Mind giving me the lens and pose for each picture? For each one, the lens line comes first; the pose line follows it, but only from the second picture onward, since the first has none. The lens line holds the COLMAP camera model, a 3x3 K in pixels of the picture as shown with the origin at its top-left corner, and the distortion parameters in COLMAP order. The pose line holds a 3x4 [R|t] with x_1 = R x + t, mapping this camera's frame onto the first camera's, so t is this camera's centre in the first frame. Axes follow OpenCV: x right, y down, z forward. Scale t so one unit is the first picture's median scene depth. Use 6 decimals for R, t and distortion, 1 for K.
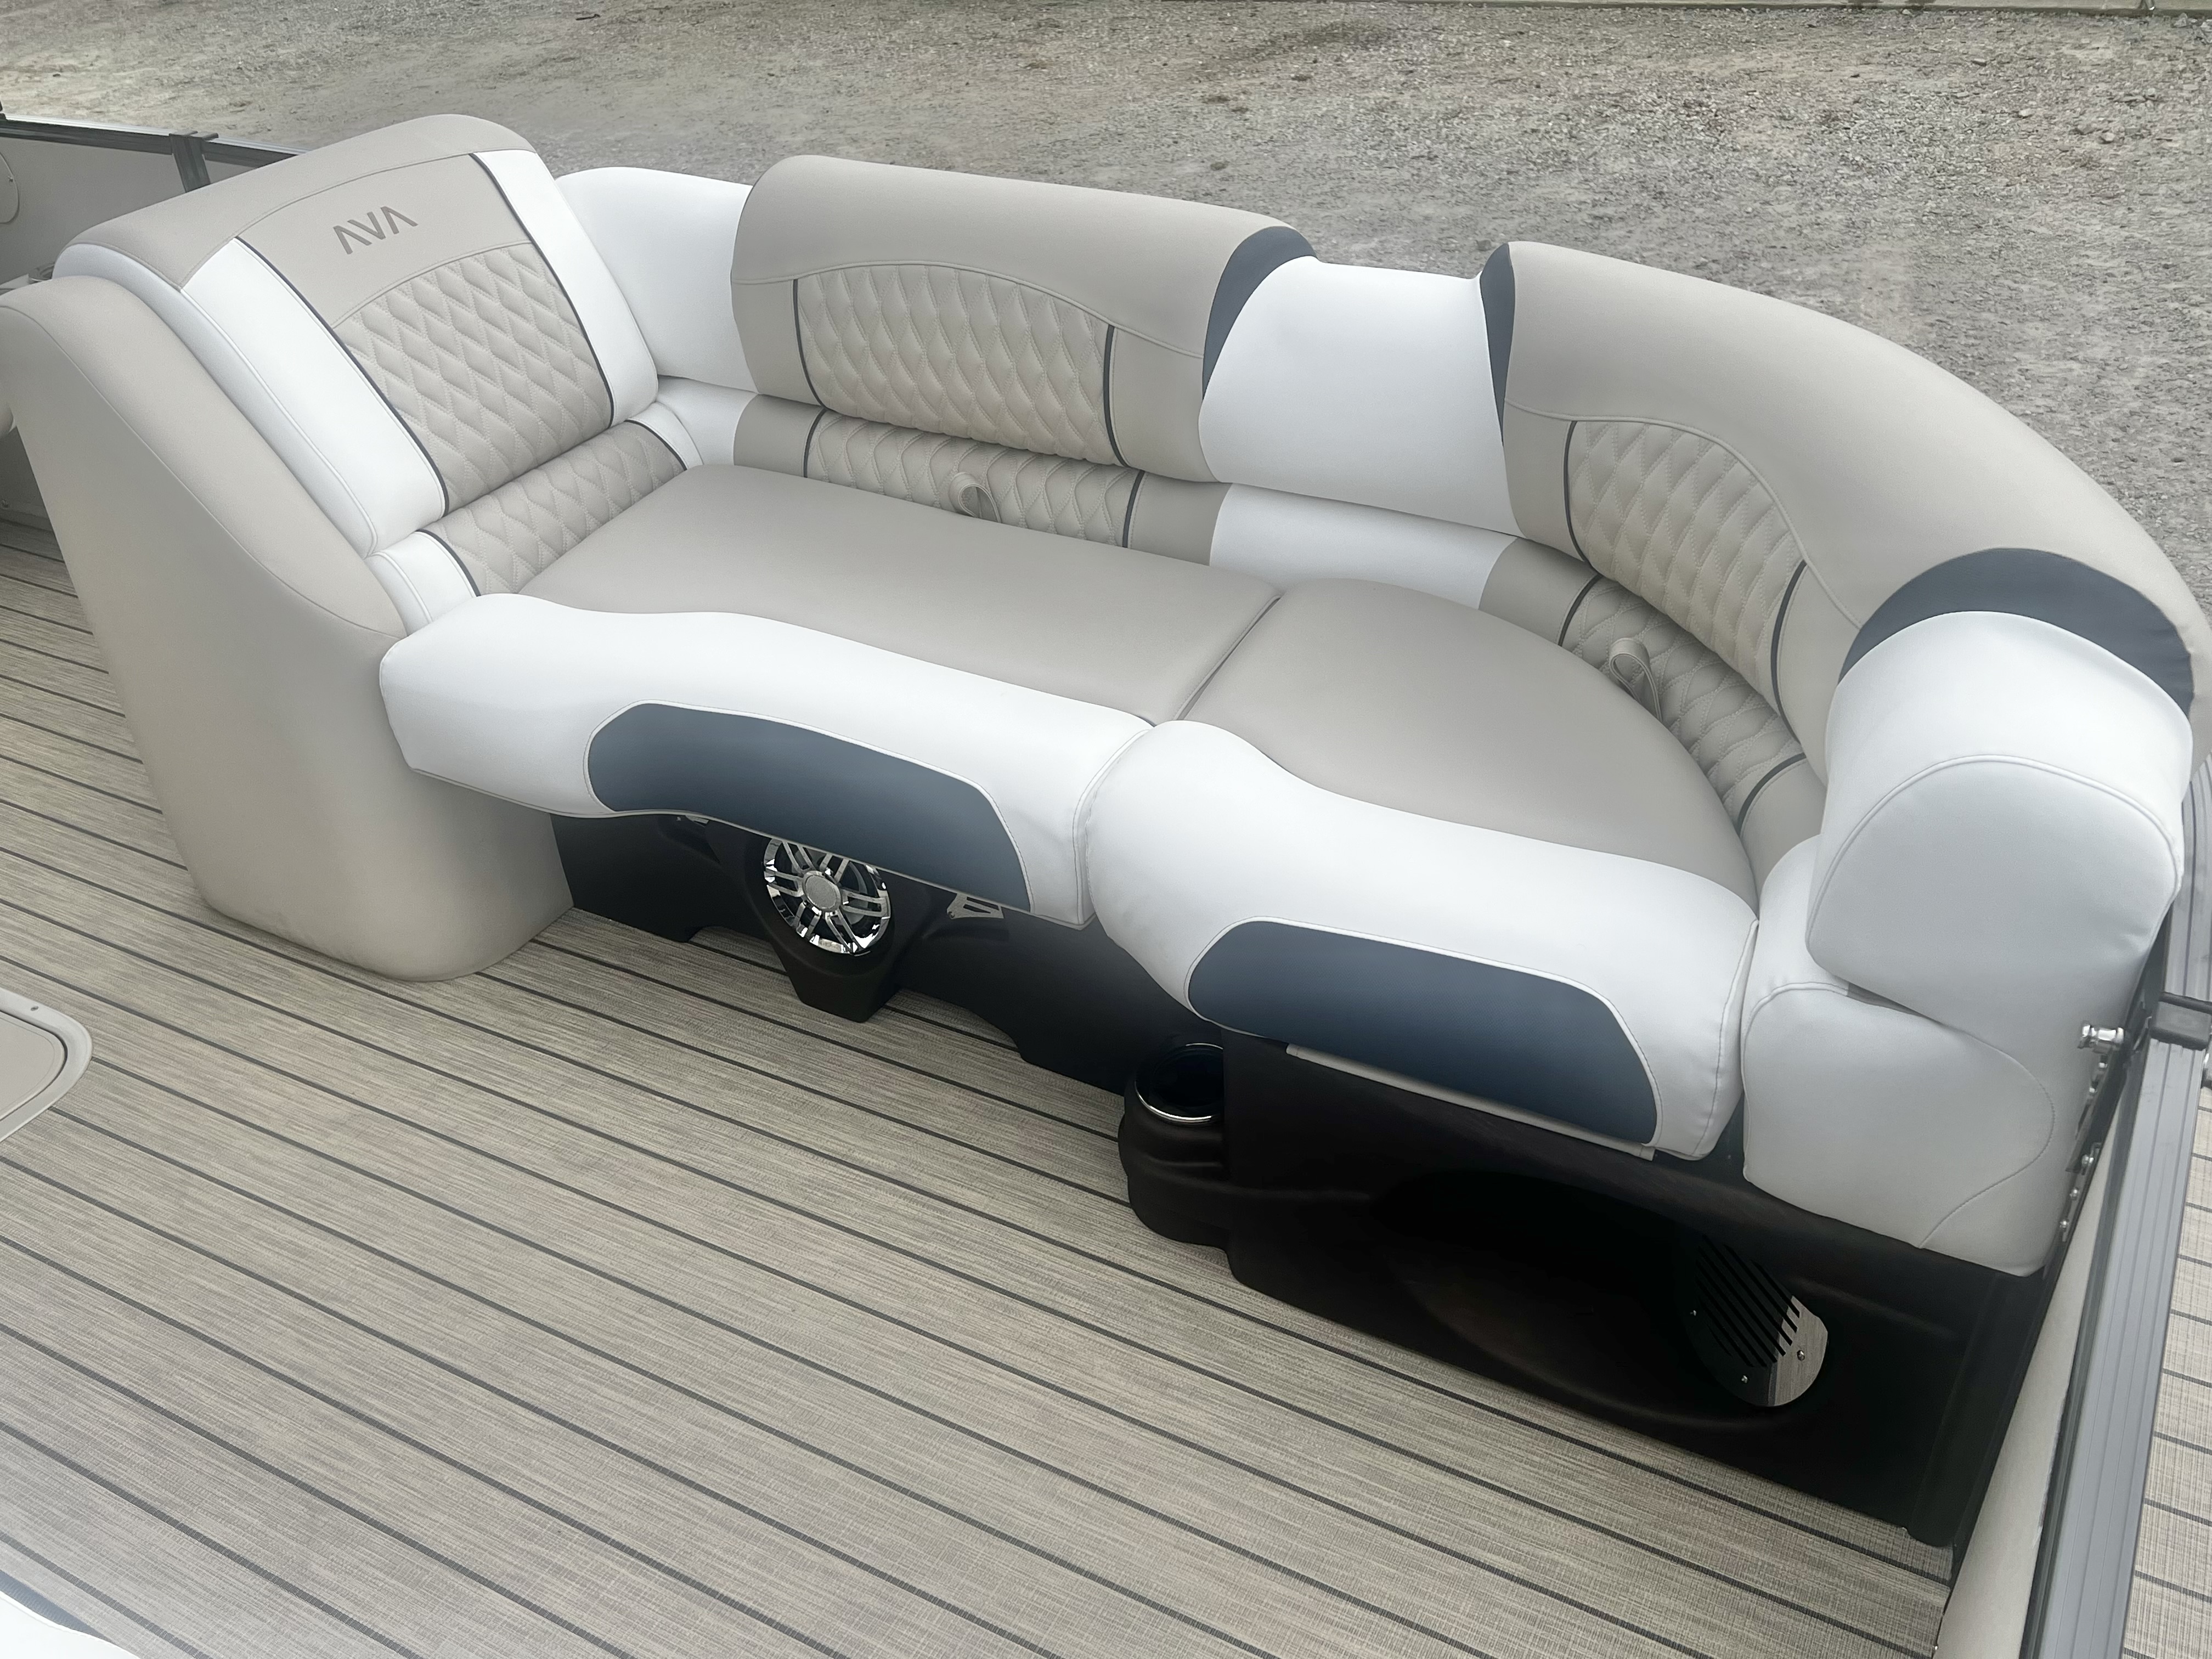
lens RADIAL K [[1916.3, 0, 1112.7], [0, 1916.3, 838.2], [0, 0, 1]] dist [0.023425, 0.001000]
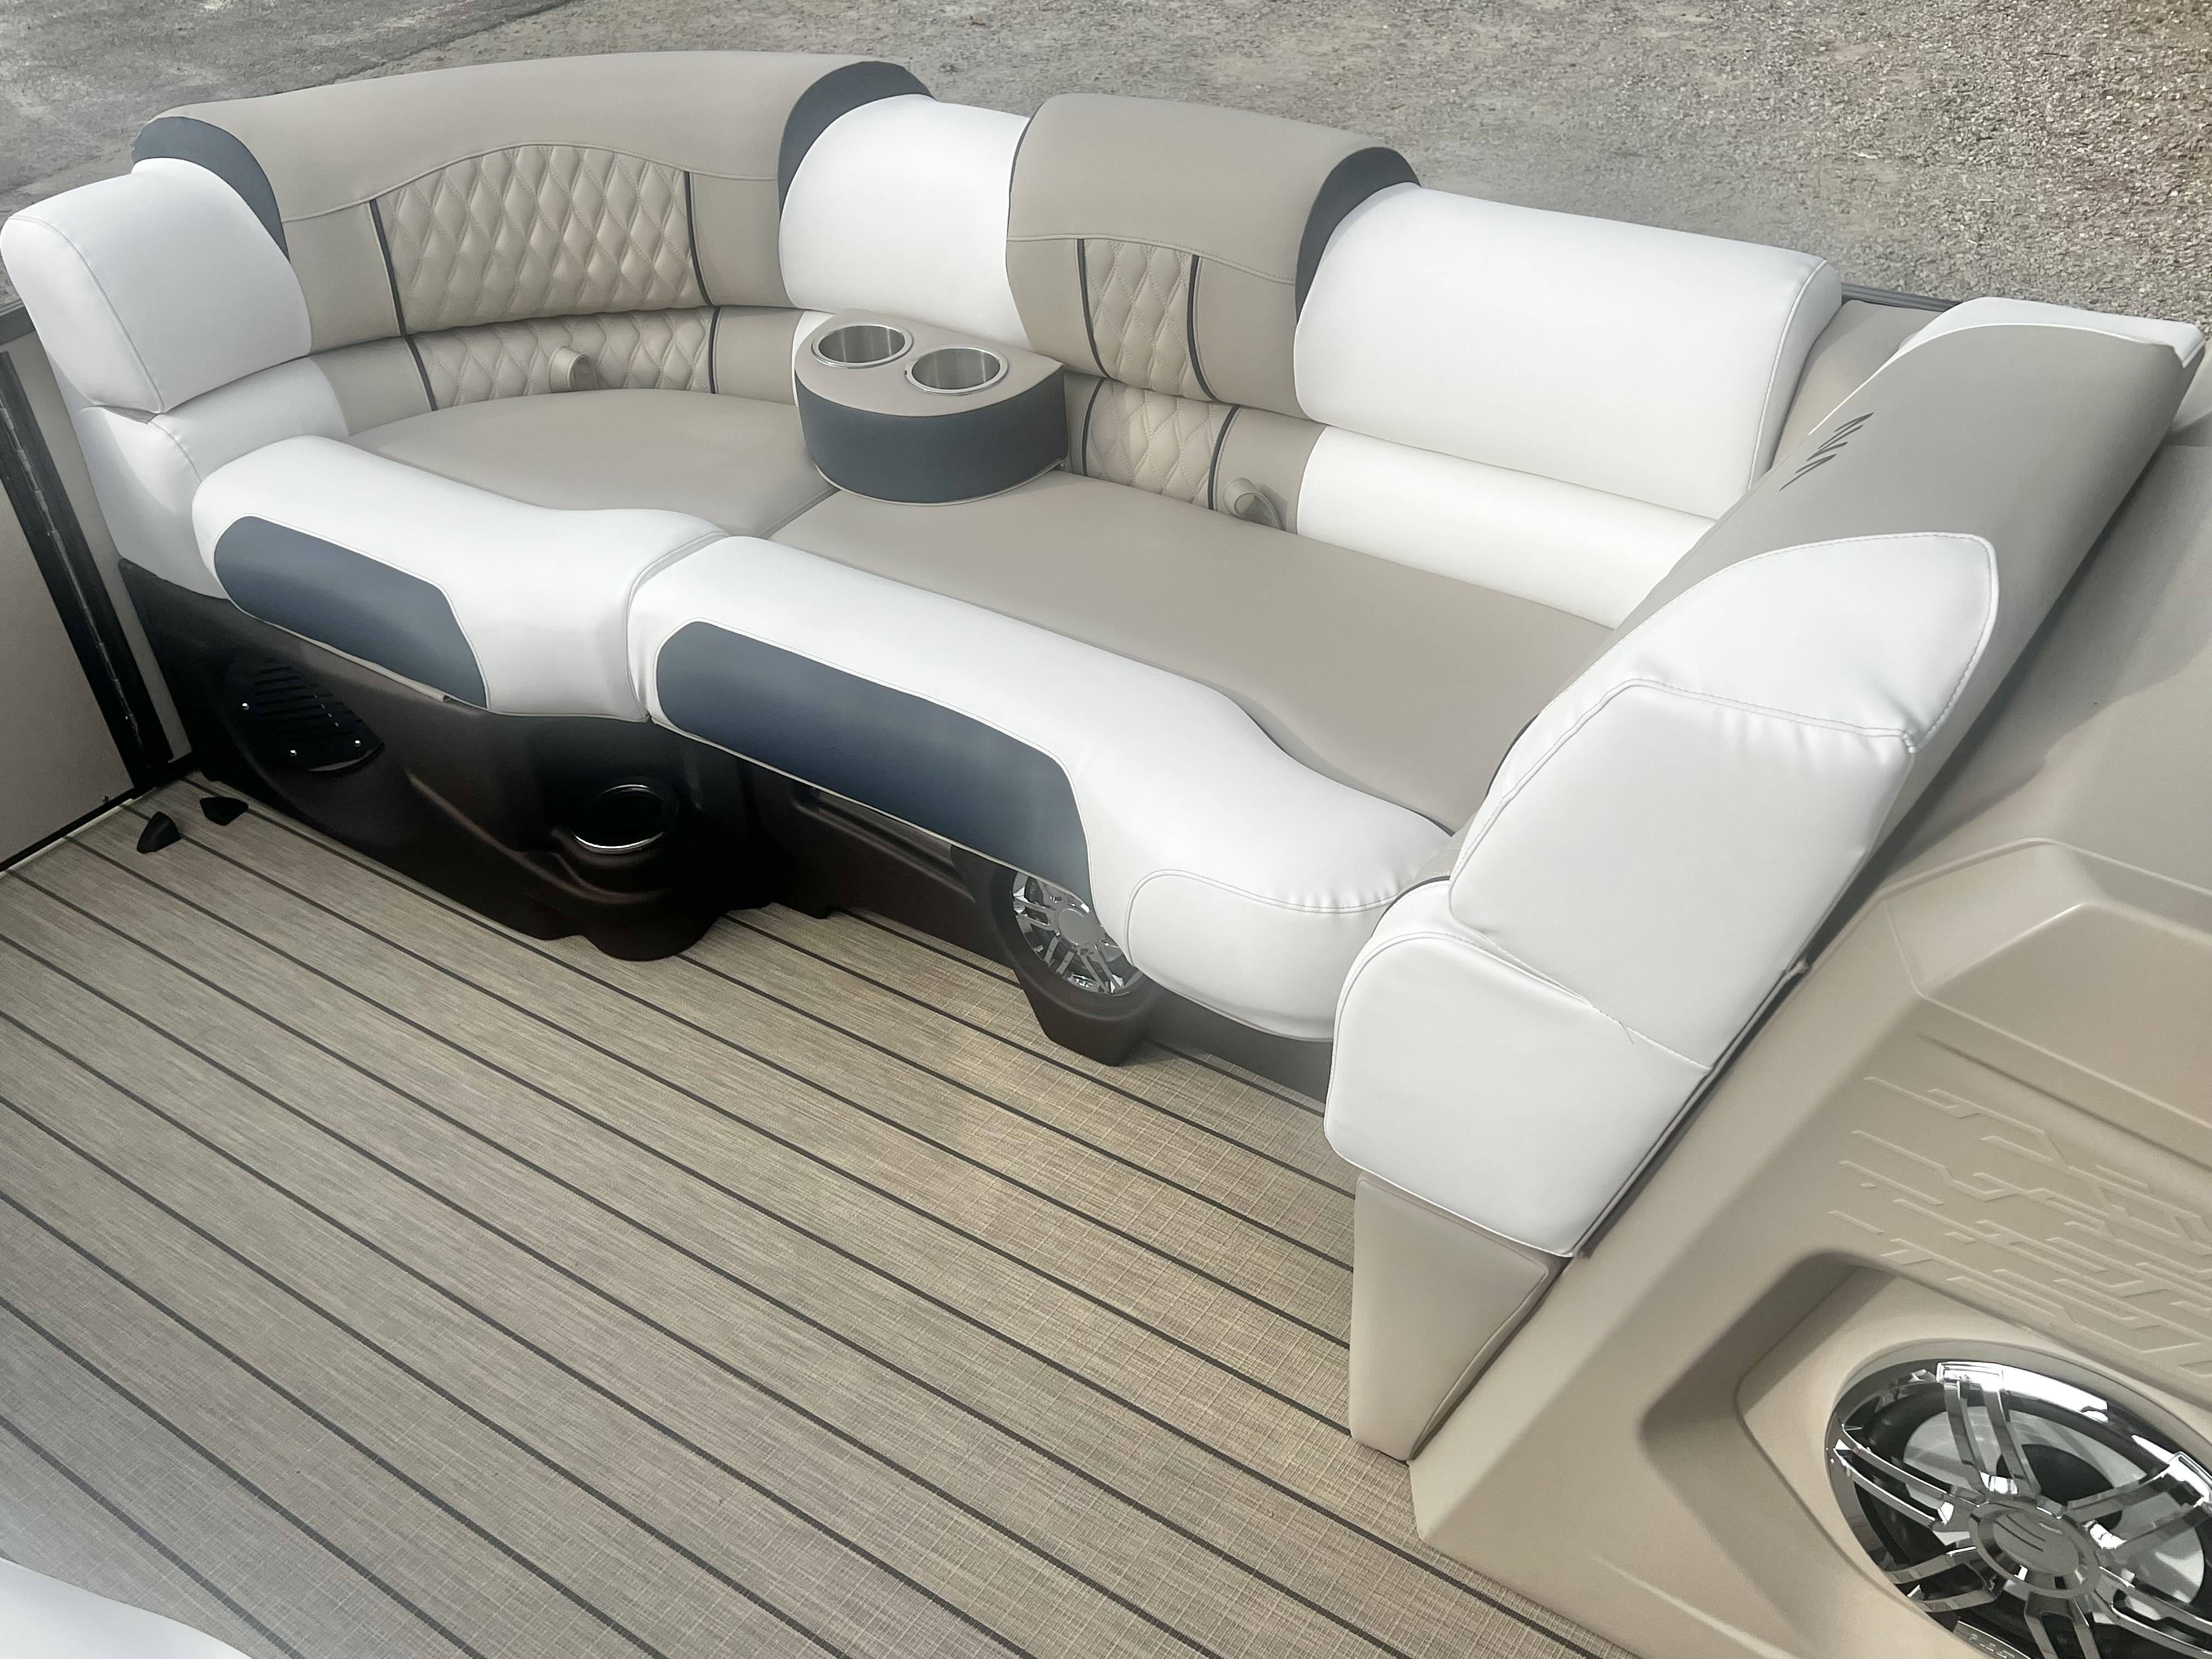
lens RADIAL K [[2000.3, 0, 1133.9], [0, 2000.3, 824.6], [0, 0, 1]] dist [0.002928, 0.002586]
pose [[-0.990828, 0.005083, 0.135037, -0.538271], [0.129608, 0.318534, 0.939009, -0.535092], [-0.038241, 0.947898, -0.316271, 0.787706]]
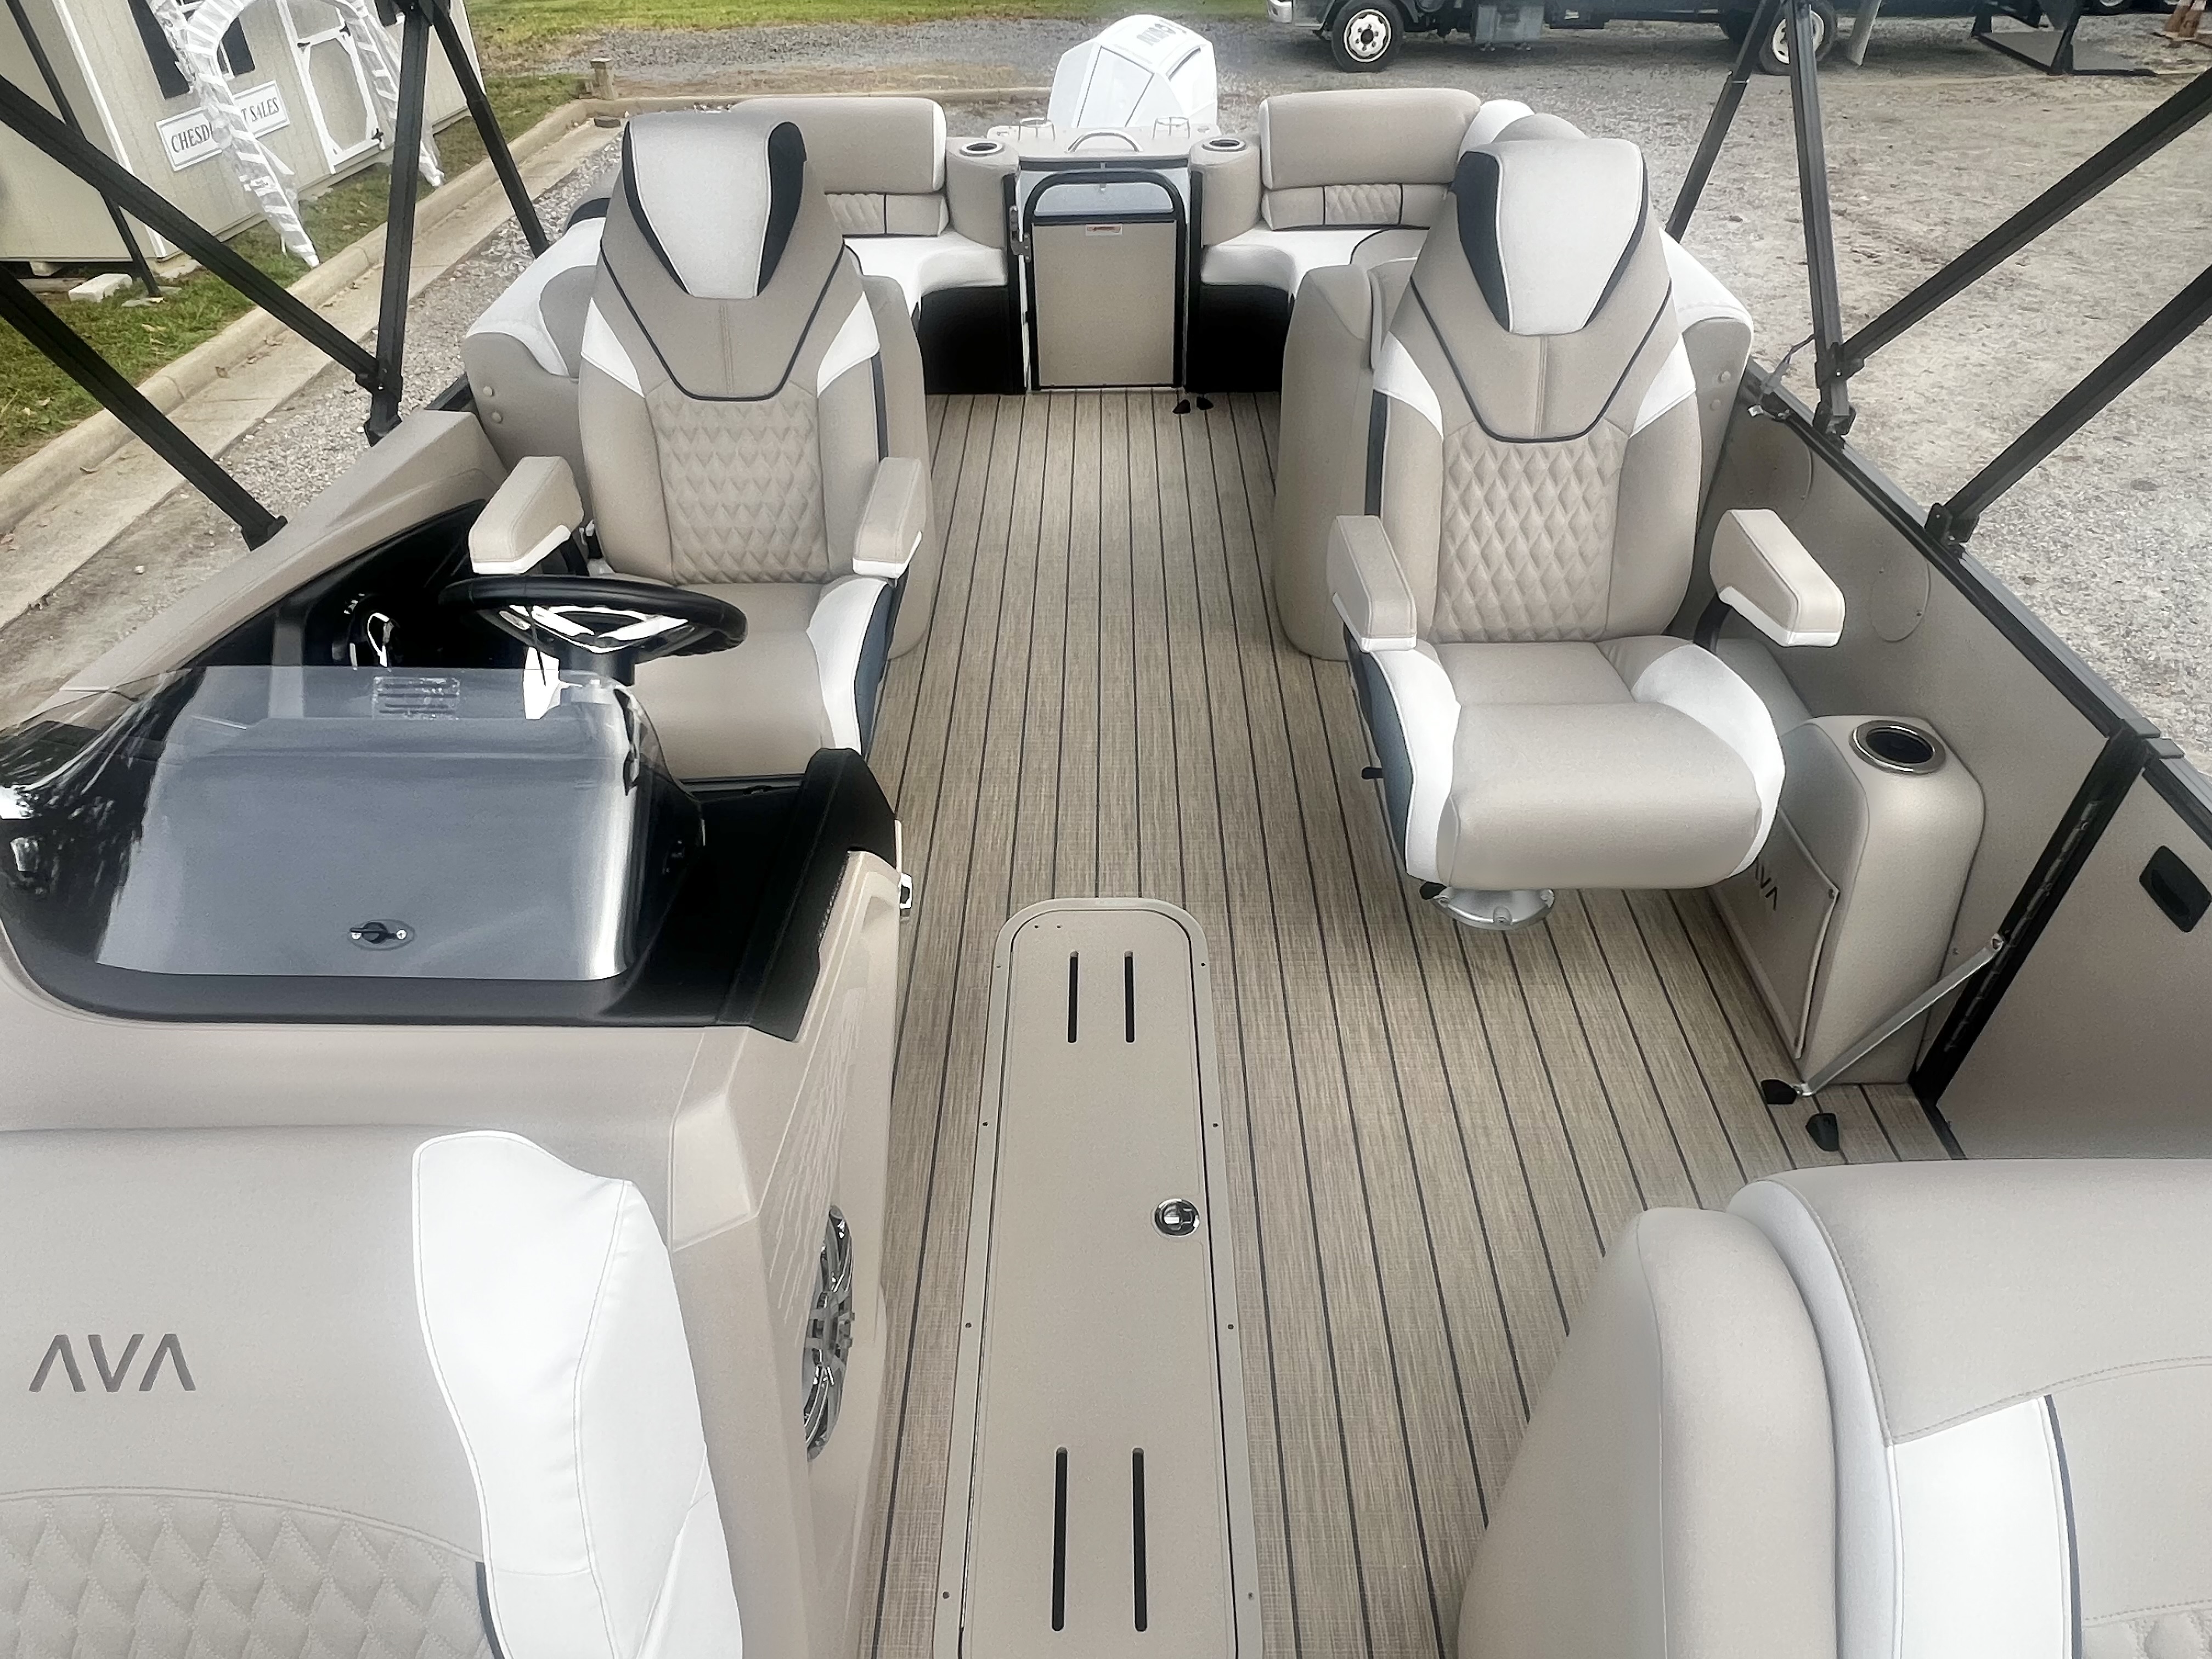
lens RADIAL K [[1352.9, 0, 1085.3], [0, 1352.9, 837.9], [0, 0, 1]] dist [-0.001533, 0.000280]
pose [[0.461961, 0.597603, -0.655334, -0.372872], [-0.499830, 0.785810, 0.364242, -0.397725], [0.732640, 0.159291, 0.661713, 0.428614]]
